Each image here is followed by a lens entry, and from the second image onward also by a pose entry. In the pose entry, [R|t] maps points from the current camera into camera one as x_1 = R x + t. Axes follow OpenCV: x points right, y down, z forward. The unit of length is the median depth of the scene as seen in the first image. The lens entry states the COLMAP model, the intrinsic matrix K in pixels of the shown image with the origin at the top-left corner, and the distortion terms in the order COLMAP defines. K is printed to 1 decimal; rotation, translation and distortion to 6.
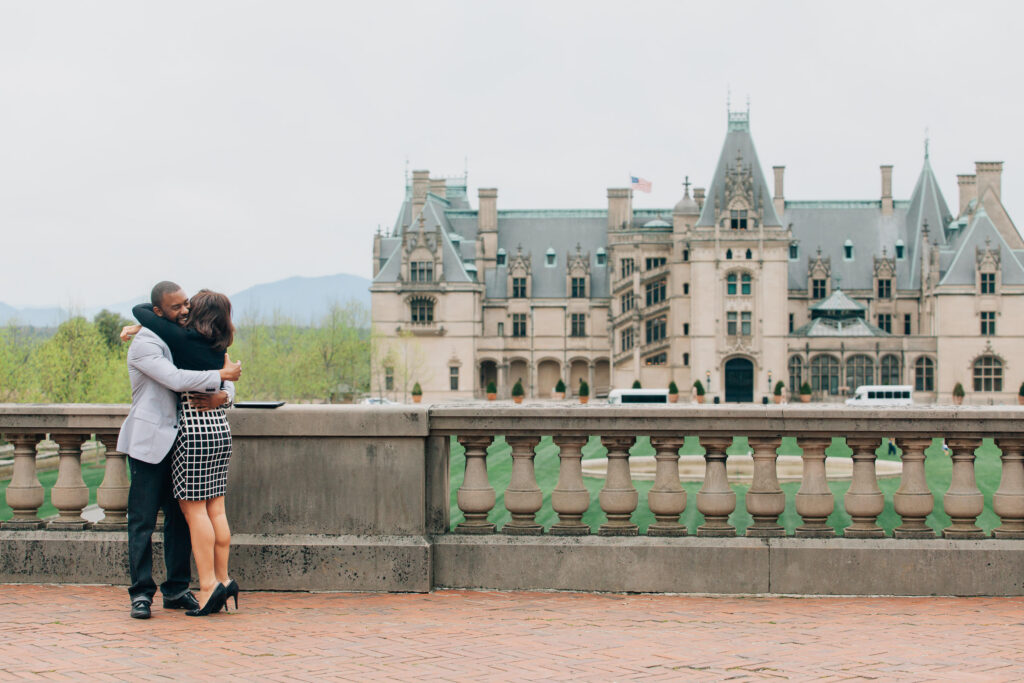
lens RADIAL K [[2446.5, 0, 512.0], [0, 2446.5, 341.5], [0, 0, 1]] dist [-0.035522, -0.688847]
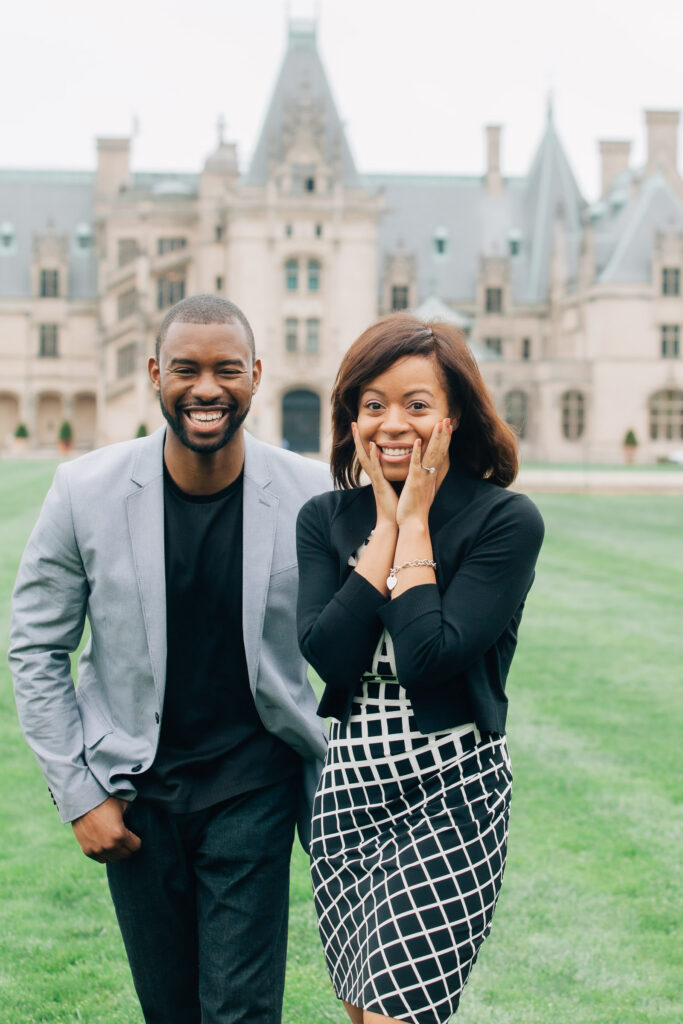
lens RADIAL K [[2541.9, 0, 340.2], [0, 2541.9, 459.1], [0, 0, 1]] dist [0.034387, -0.504951]
pose [[0.975702, 0.013572, 0.218682, -0.046235], [-0.007118, 0.999516, -0.030274, 0.045965], [-0.218987, 0.027982, 0.975326, 0.321345]]
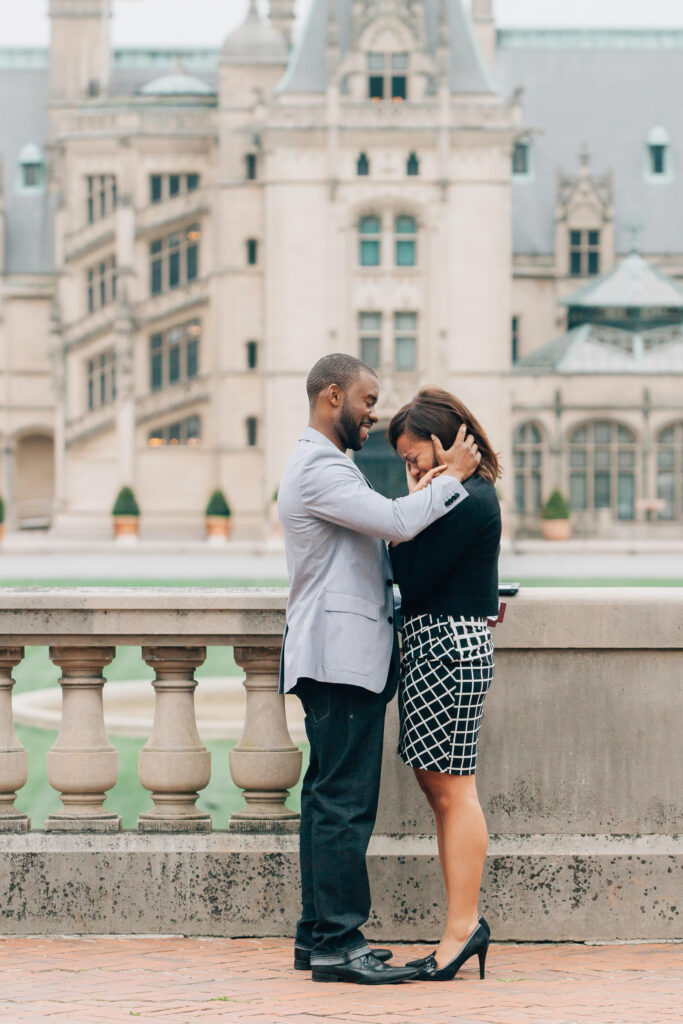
lens RADIAL K [[6477.5, 0, 341.5], [0, 6477.5, 512.0], [0, 0, 1]] dist [-0.223696, 11.422664]
pose [[0.994289, -0.002132, 0.106704, -0.025185], [-0.000126, 0.999776, 0.021150, -0.001799], [-0.106725, -0.021043, 0.994066, -0.033827]]
